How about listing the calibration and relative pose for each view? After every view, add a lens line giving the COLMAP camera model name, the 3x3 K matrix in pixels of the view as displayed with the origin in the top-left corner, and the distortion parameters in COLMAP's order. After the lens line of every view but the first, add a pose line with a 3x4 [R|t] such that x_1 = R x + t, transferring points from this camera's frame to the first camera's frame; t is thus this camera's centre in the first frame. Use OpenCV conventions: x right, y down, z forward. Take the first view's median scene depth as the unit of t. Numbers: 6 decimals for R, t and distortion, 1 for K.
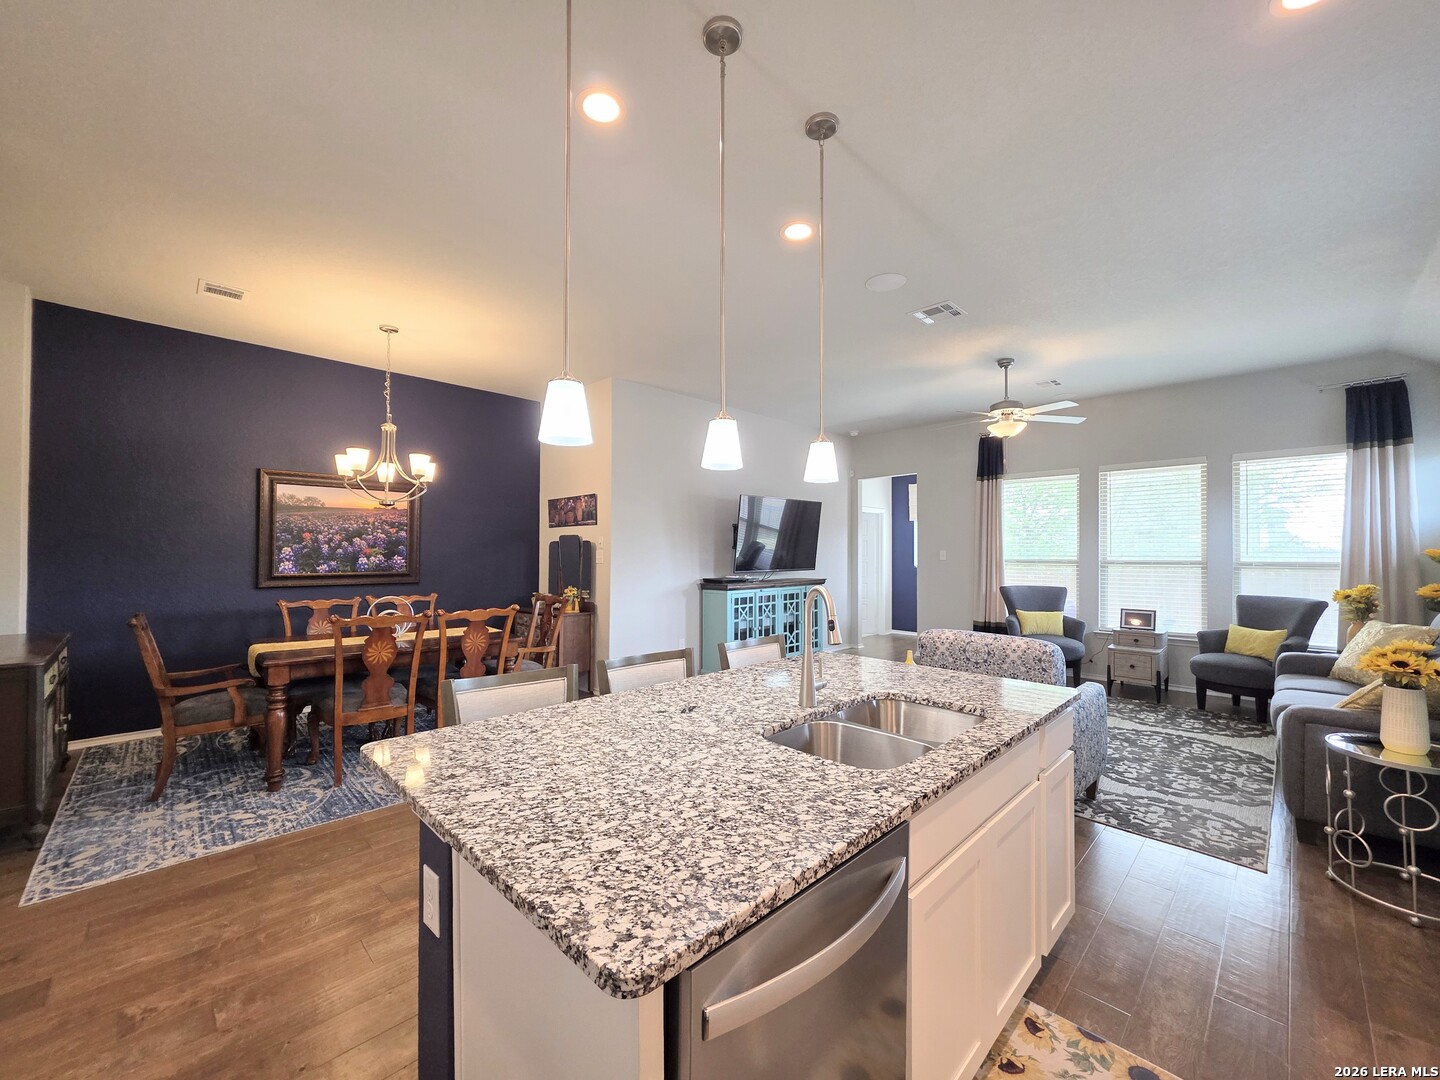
lens RADIAL K [[578.5, 0, 711.0], [0, 578.5, 544.6], [0, 0, 1]] dist [0.000295, -0.000017]
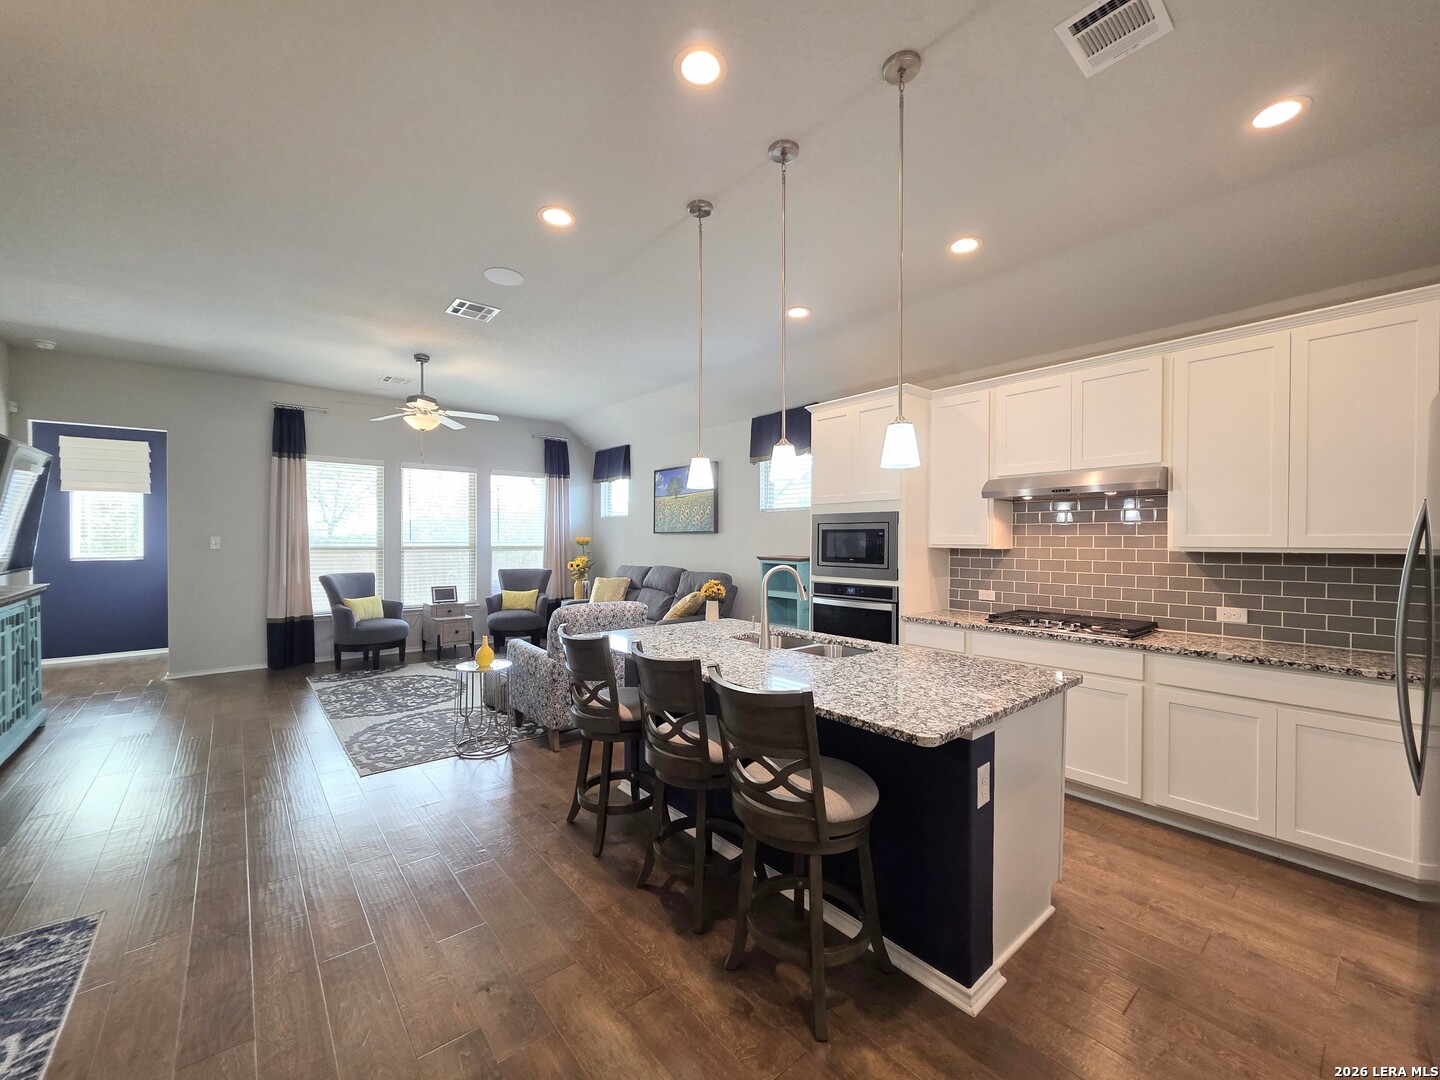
lens RADIAL K [[578.5, 0, 711.0], [0, 578.5, 544.6], [0, 0, 1]] dist [0.000295, -0.000017]
pose [[0.090154, -0.014123, 0.995828, -0.468958], [-0.012671, 0.999802, 0.015327, -0.001163], [-0.995847, -0.014000, 0.089957, 0.368093]]
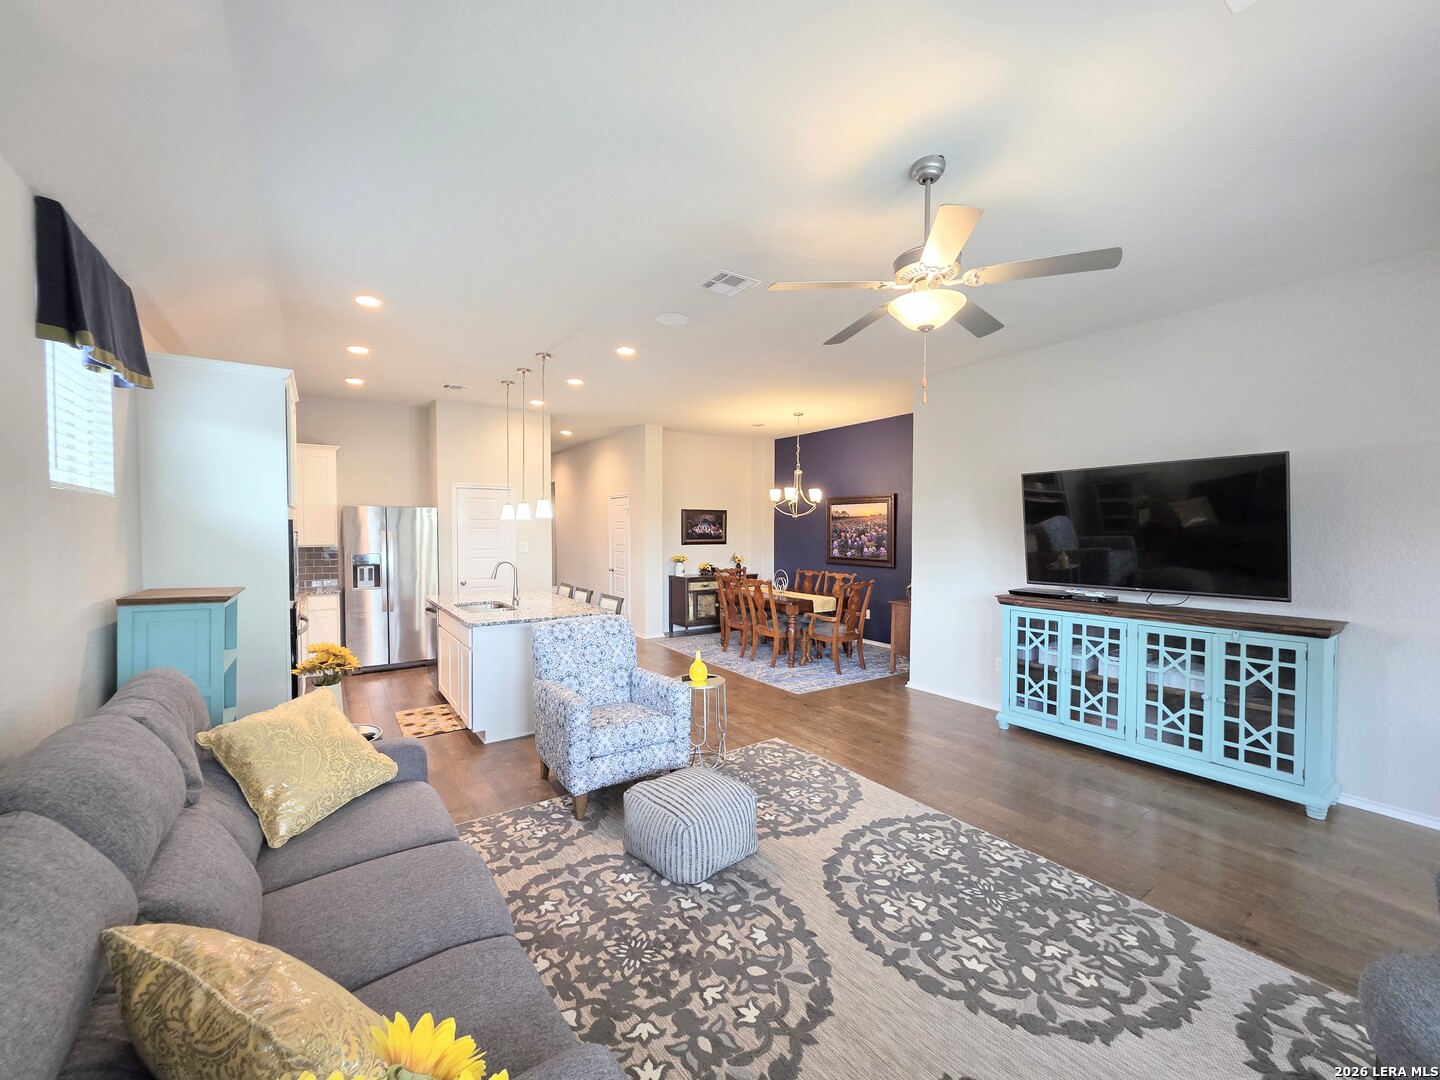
lens RADIAL K [[578.5, 0, 711.0], [0, 578.5, 544.6], [0, 0, 1]] dist [0.000295, -0.000017]
pose [[-0.184214, 0.019812, -0.982686, 0.979366], [0.006796, 0.999799, 0.018883, -0.018292], [0.982863, -0.003200, -0.184312, 0.881116]]
